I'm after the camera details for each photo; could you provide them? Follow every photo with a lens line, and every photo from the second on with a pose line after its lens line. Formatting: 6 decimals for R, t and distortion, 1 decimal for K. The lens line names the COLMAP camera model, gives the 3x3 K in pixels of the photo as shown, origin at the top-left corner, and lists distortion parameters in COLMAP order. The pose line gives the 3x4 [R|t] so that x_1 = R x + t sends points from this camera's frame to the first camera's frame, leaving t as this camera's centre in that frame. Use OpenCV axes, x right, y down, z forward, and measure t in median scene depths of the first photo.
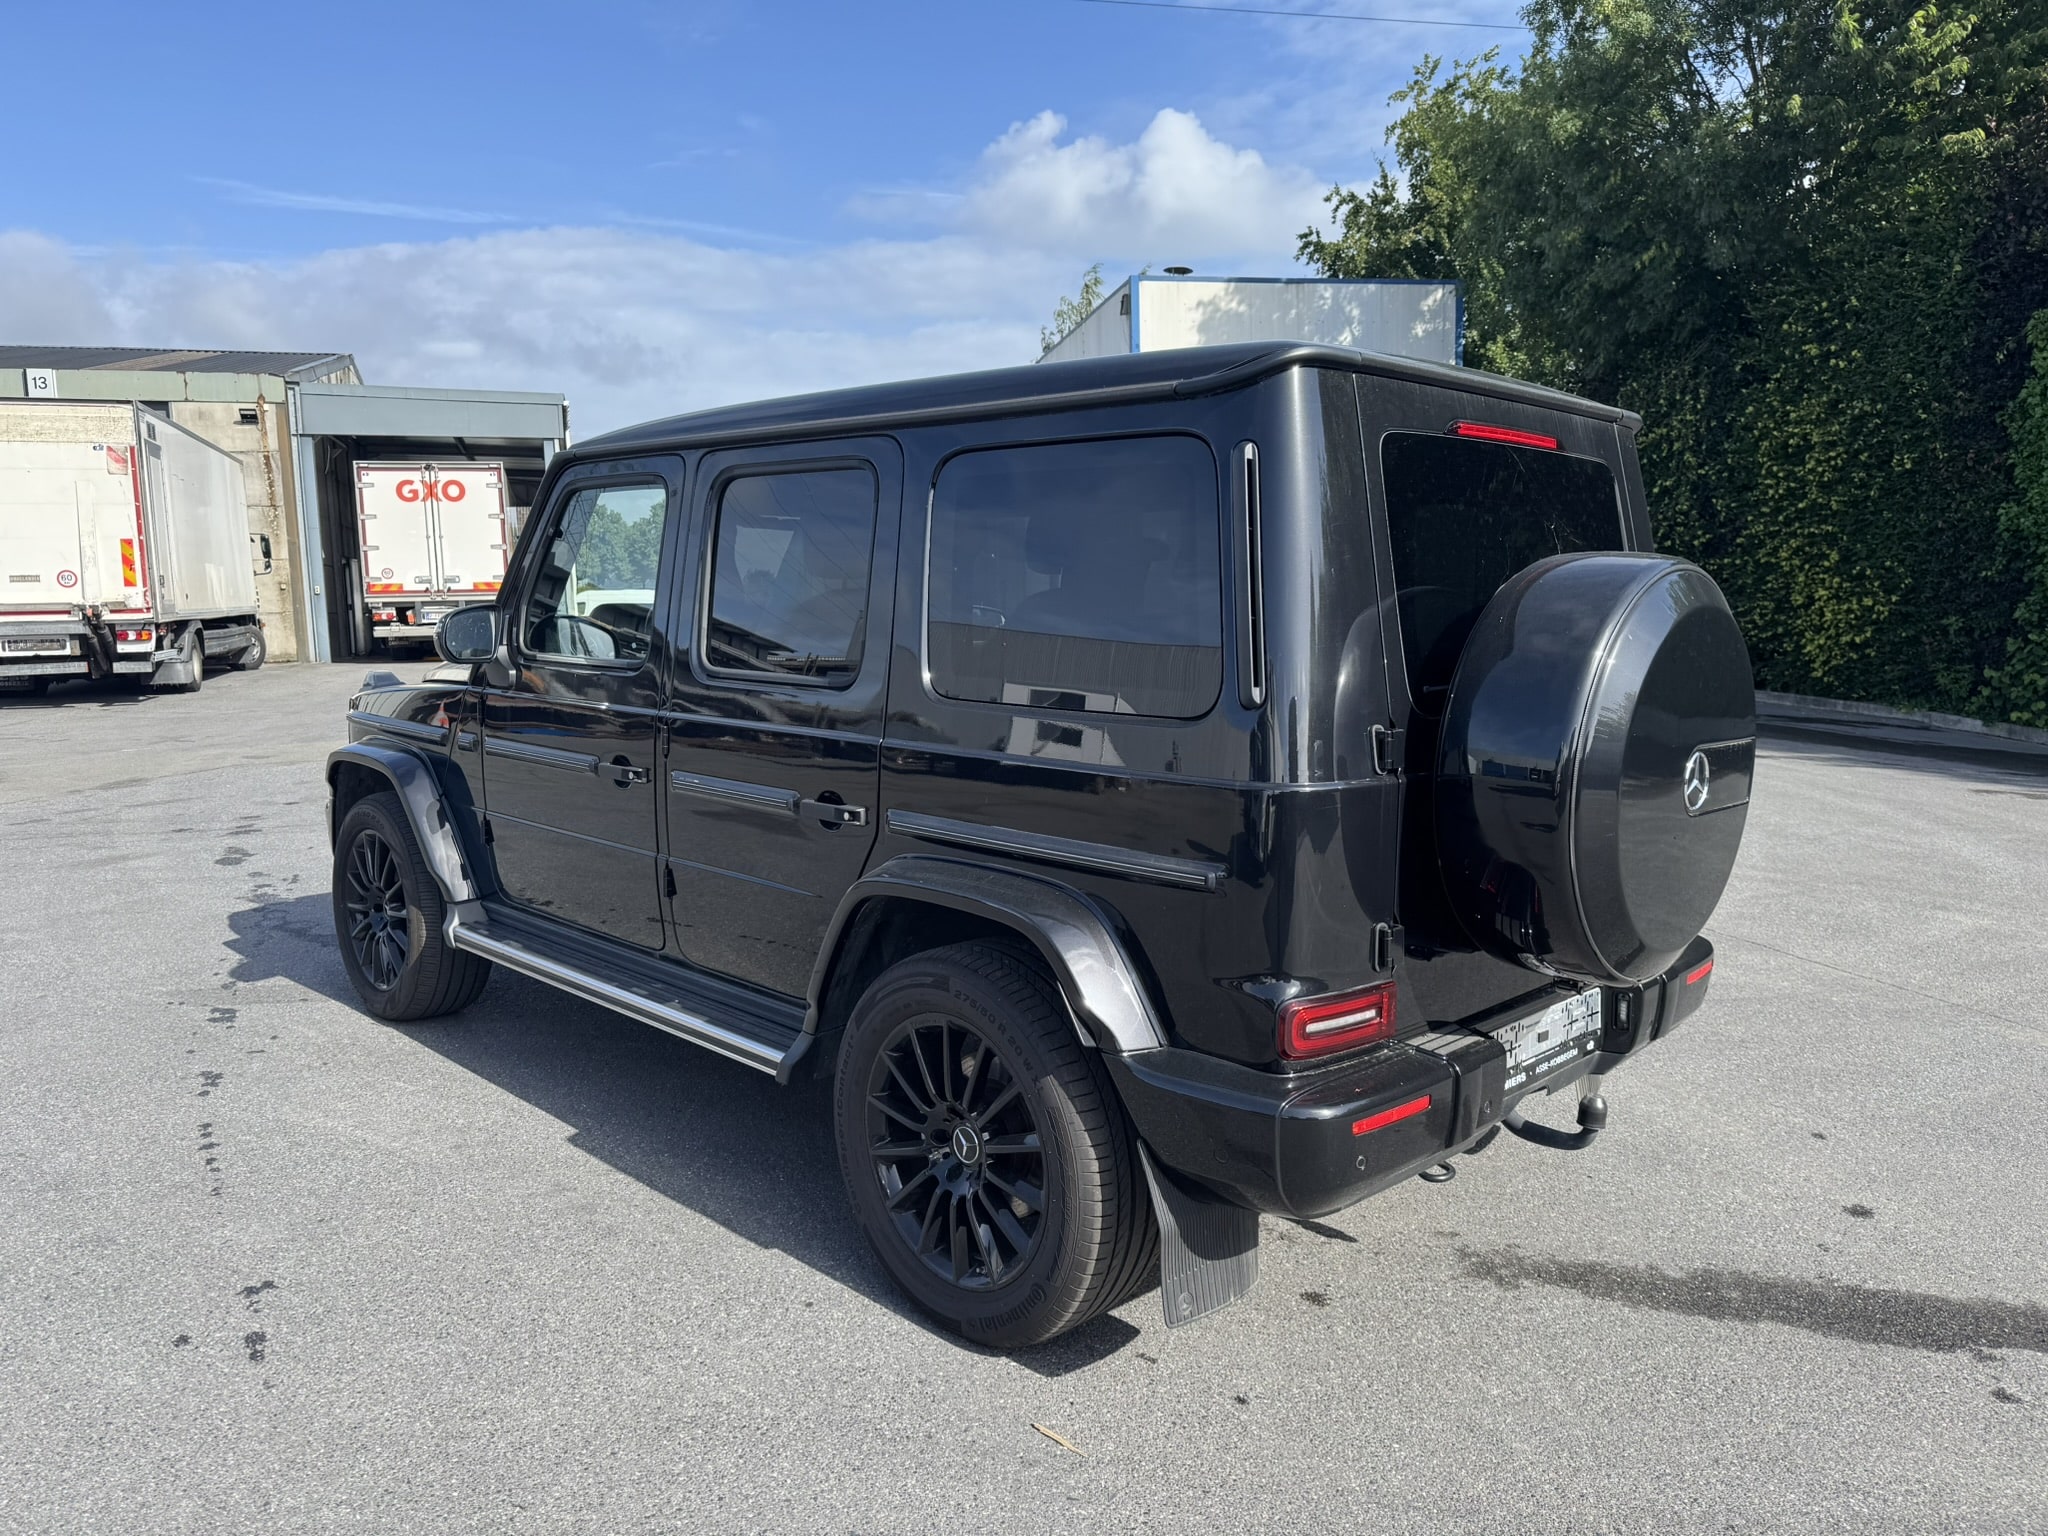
lens RADIAL K [[1413.4, 0, 1016.4], [0, 1413.4, 771.8], [0, 0, 1]] dist [0.008054, -0.007978]
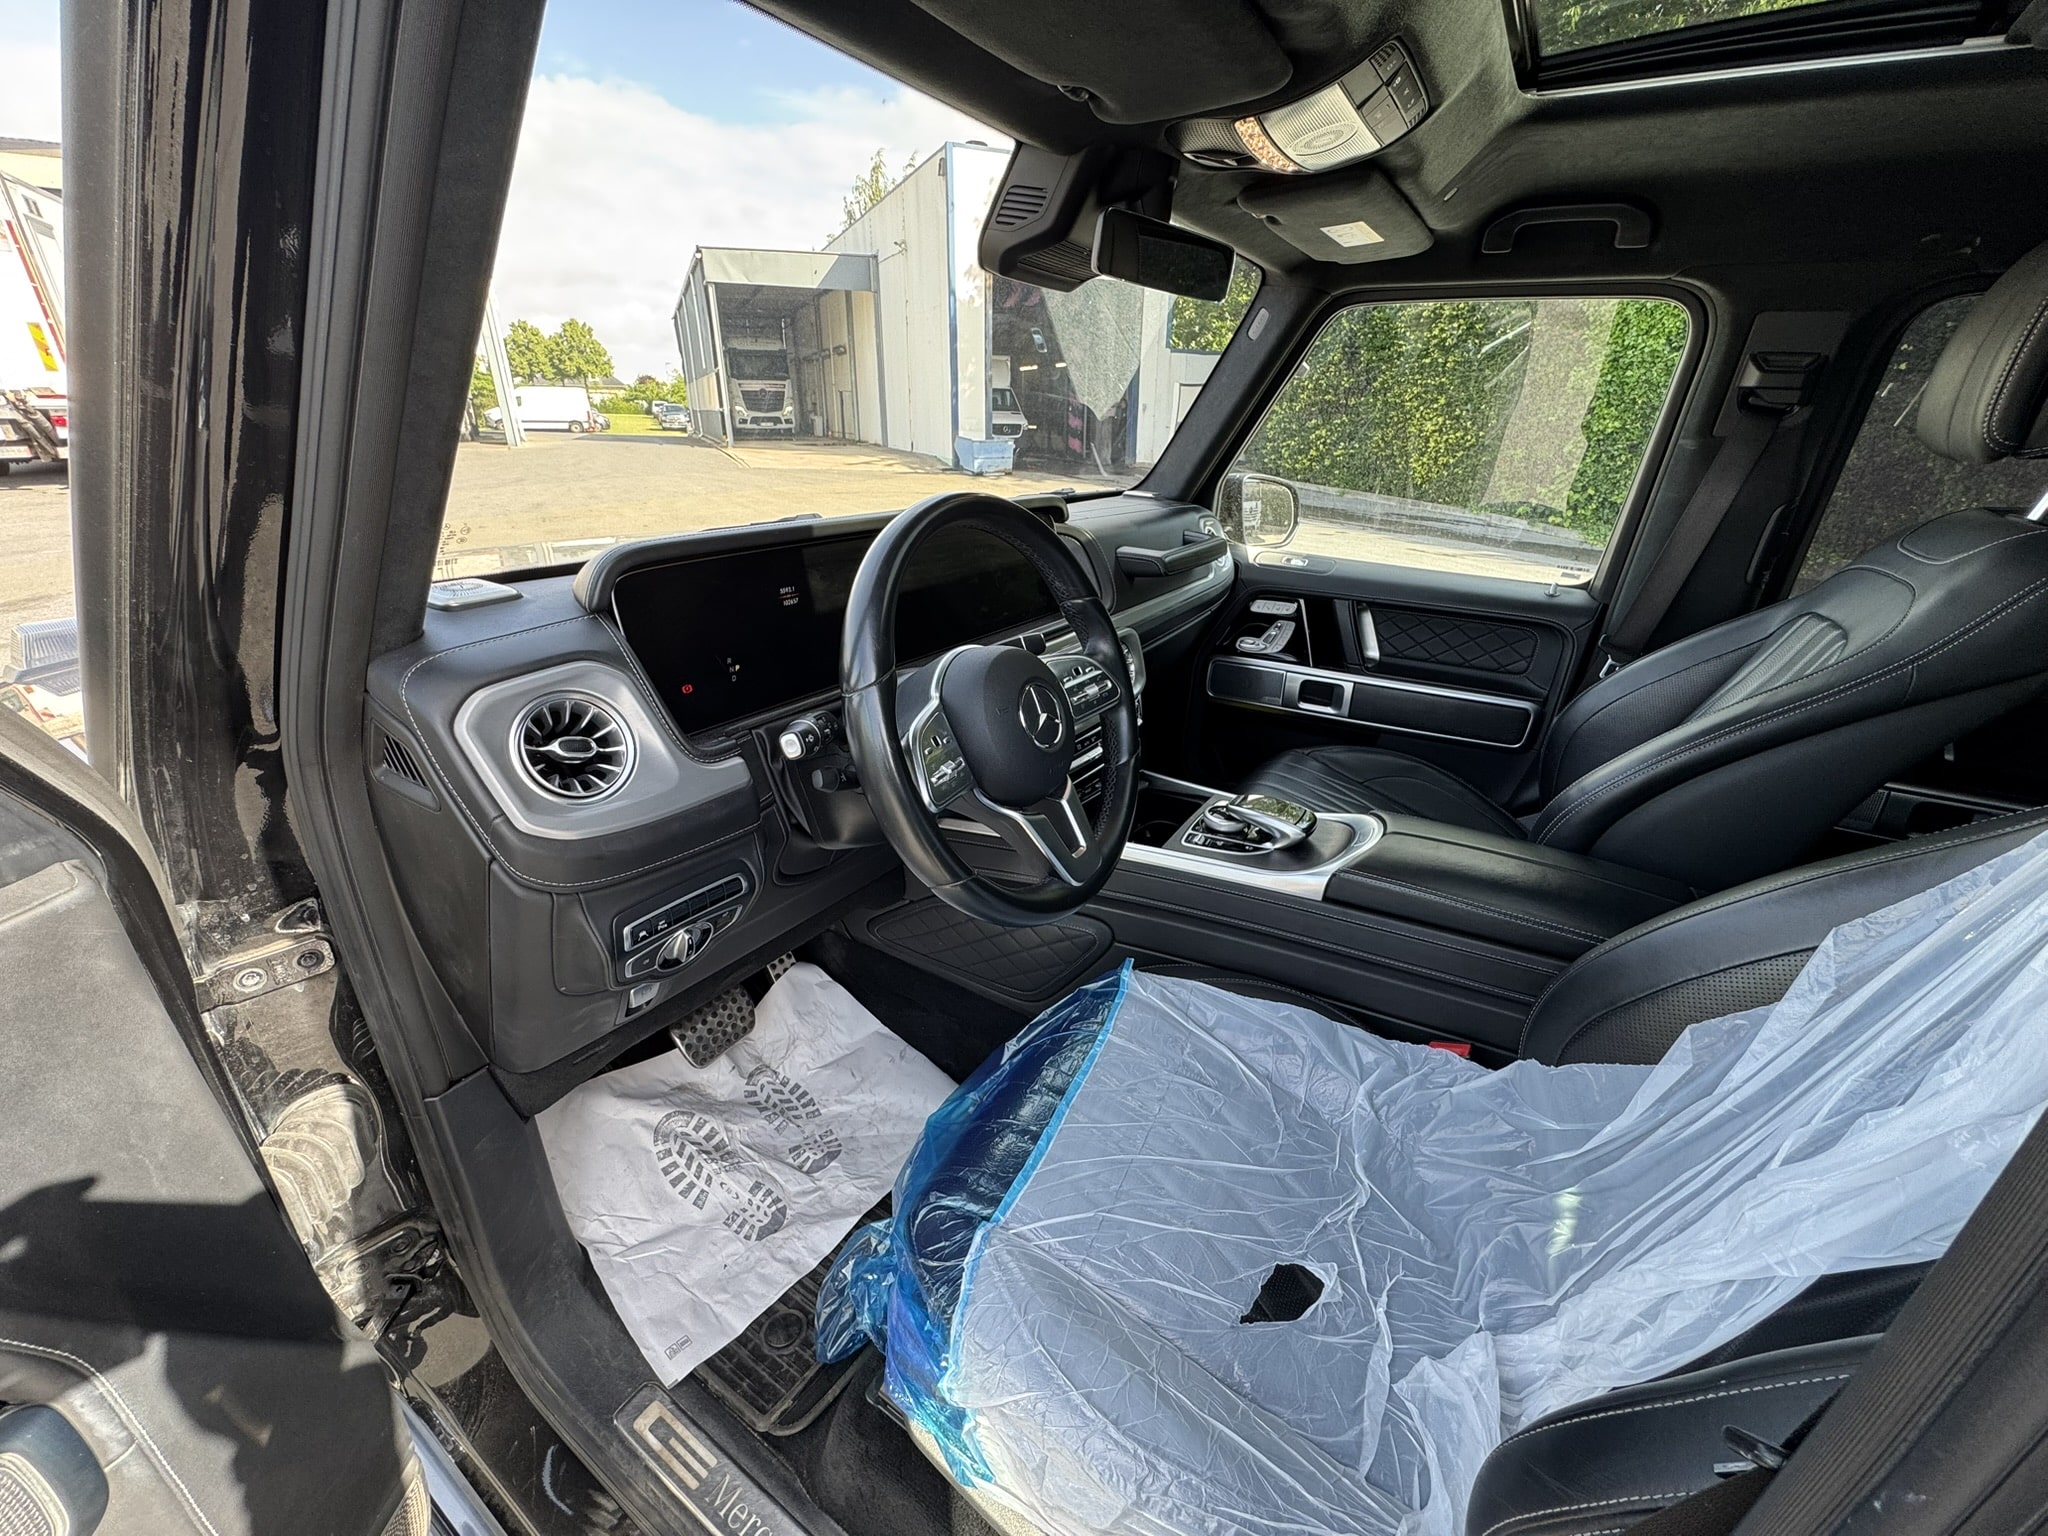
lens RADIAL K [[828.0, 0, 1013.5], [0, 828.0, 770.1], [0, 0, 1]] dist [0.000007, 0.000273]
pose [[0.978989, -0.050208, 0.197635, -0.057170], [-0.008696, 0.958052, 0.286462, -0.029323], [-0.203727, -0.282161, 0.937486, 0.186033]]
